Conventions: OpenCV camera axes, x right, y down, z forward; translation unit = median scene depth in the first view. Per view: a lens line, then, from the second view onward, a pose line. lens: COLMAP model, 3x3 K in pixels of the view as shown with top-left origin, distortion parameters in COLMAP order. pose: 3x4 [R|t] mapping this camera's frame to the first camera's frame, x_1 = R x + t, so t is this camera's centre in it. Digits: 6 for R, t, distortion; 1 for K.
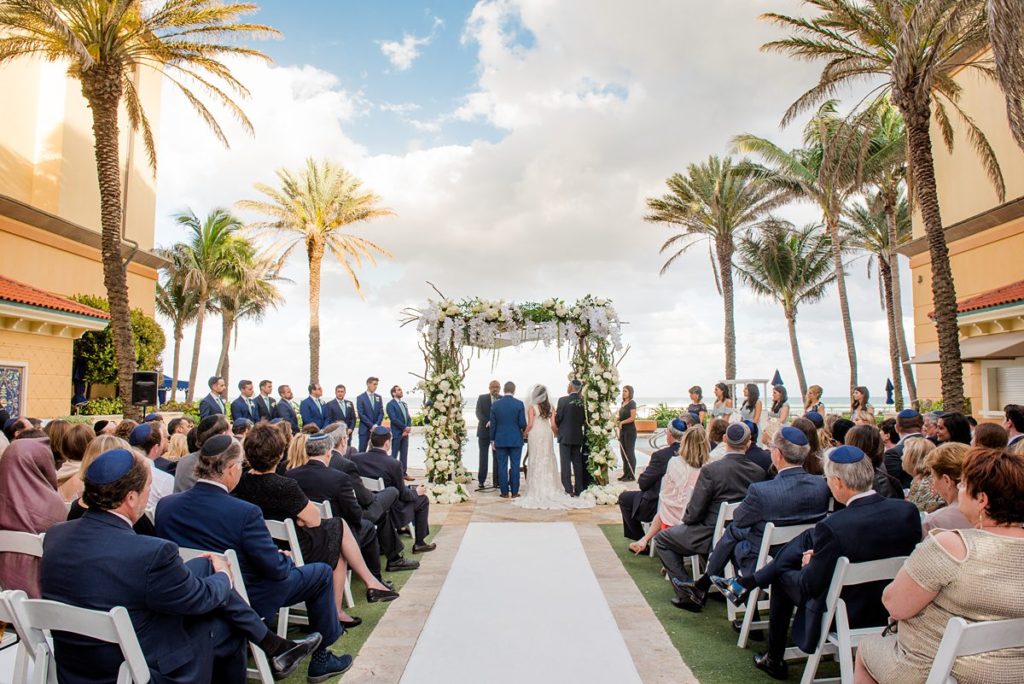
lens RADIAL K [[937.7, 0, 512.0], [0, 937.7, 342.0], [0, 0, 1]] dist [0.190100, -0.000888]
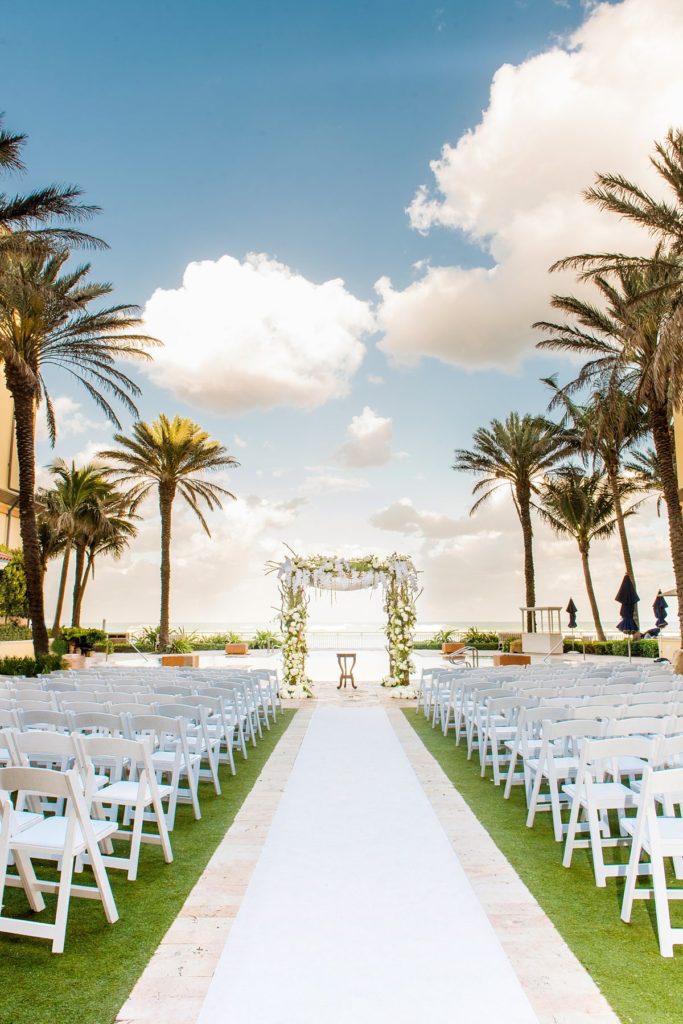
lens RADIAL K [[937.7, 0, 341.5], [0, 937.7, 512.0], [0, 0, 1]] dist [0.190100, -0.000888]
pose [[0.999988, -0.001149, 0.004793, -0.004647], [0.001421, 0.998361, -0.057218, -0.016935], [-0.004719, 0.057225, 0.998350, -0.252438]]
